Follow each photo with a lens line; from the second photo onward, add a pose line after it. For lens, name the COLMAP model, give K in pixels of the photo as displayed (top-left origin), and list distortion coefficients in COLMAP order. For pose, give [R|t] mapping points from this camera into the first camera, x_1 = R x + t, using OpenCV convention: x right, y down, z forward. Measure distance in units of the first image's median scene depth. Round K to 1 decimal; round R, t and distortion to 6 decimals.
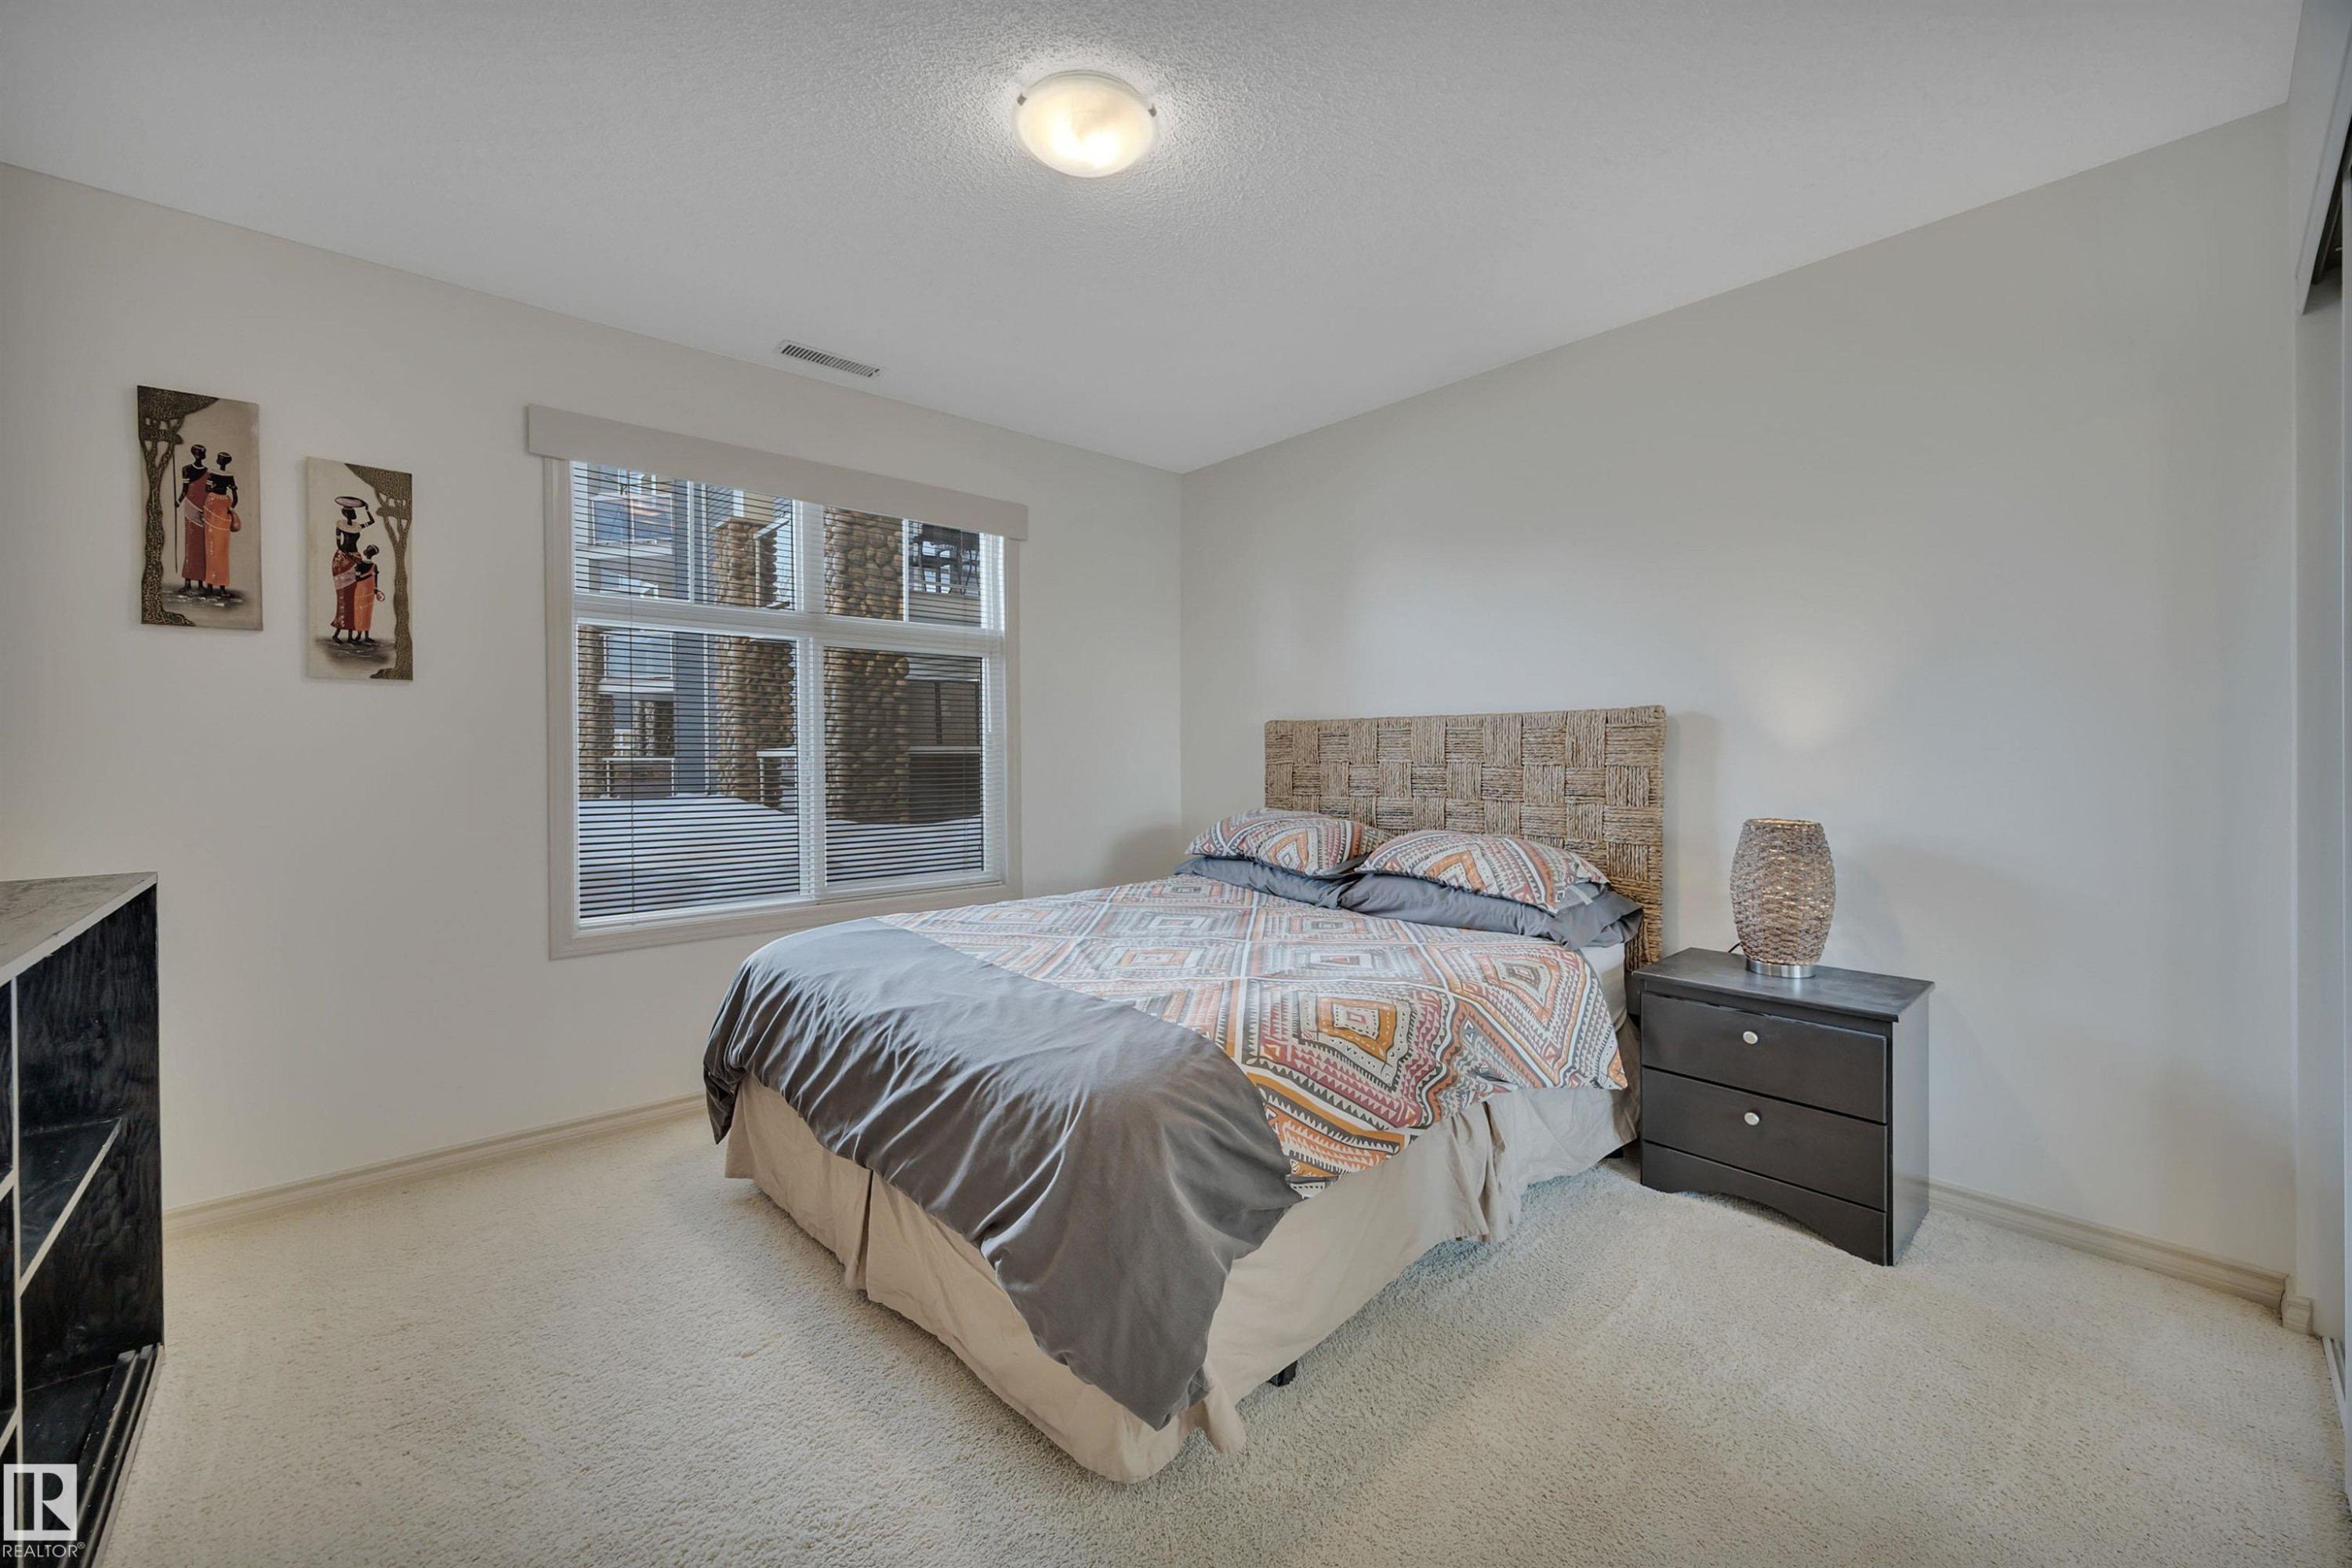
lens RADIAL K [[938.8, 0, 1176.0], [0, 938.8, 784.0], [0, 0, 1]] dist [0.014452, 0.000027]
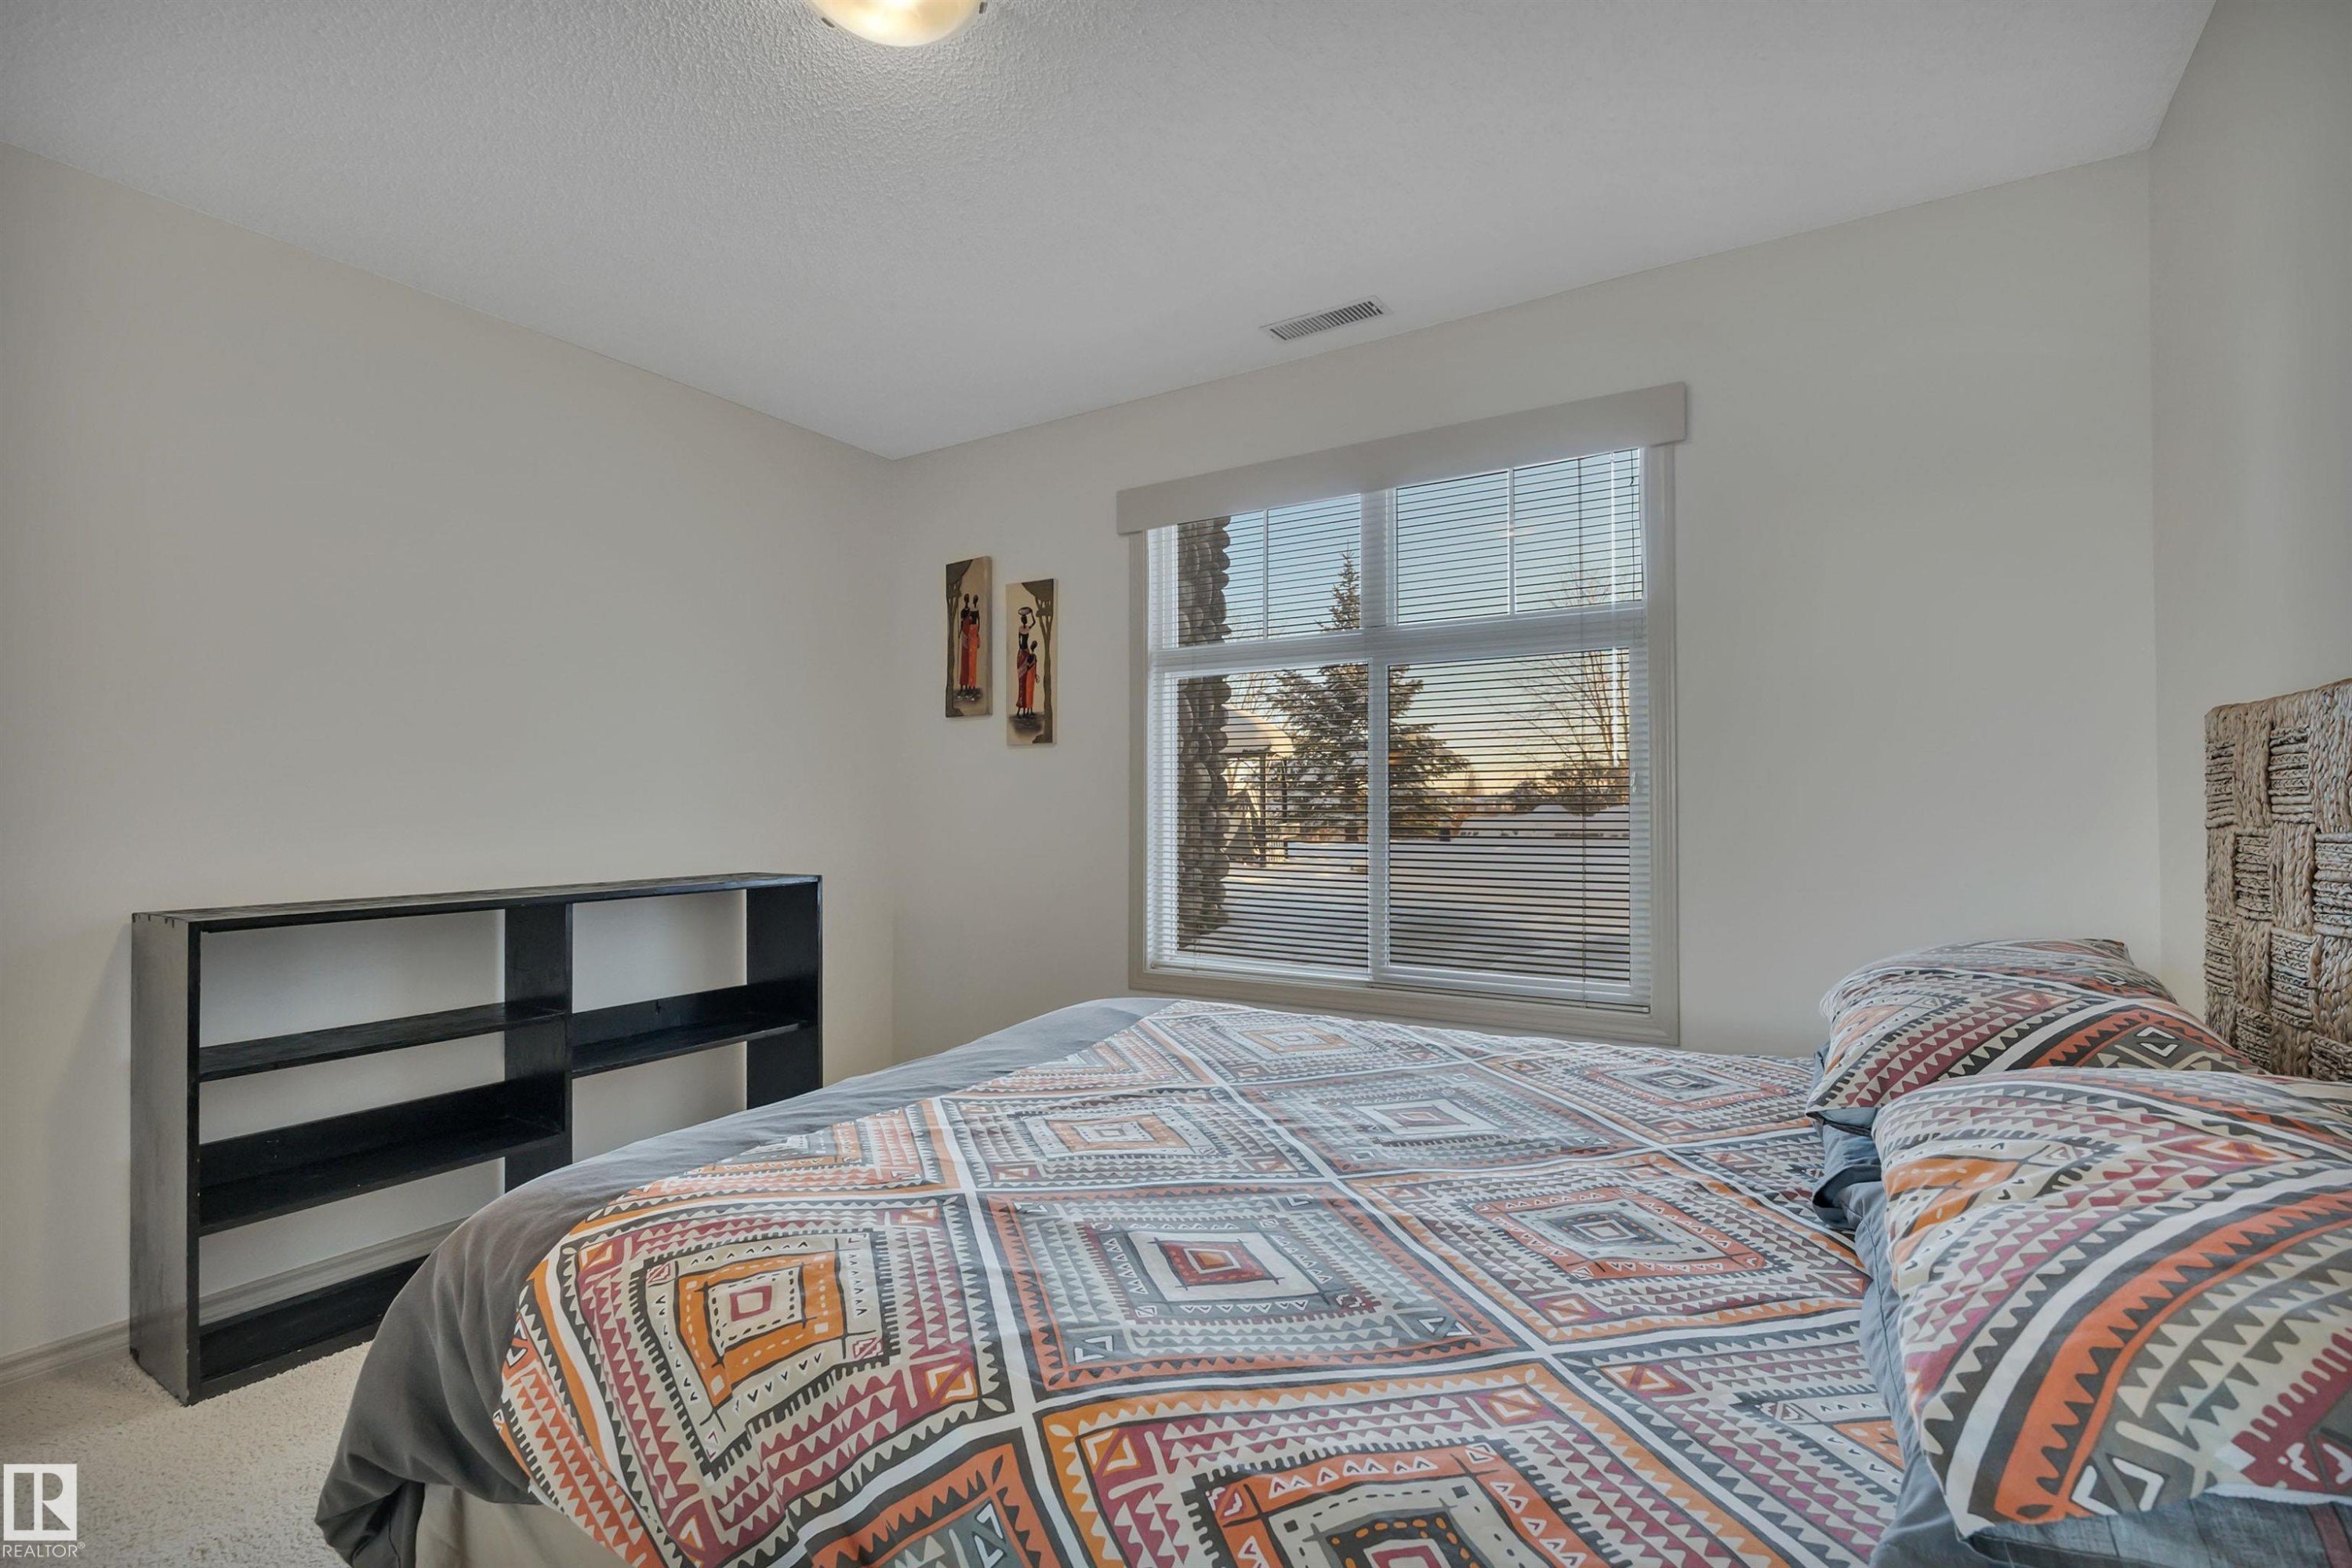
lens RADIAL K [[1100.9, 0, 1176.0], [0, 1100.9, 784.0], [0, 0, 1]] dist [-0.001679, -0.000058]
pose [[0.260782, -0.014688, -0.965286, 0.689114], [-0.035075, 0.999080, -0.024678, -0.028000], [0.964760, 0.040293, 0.260027, 0.854654]]
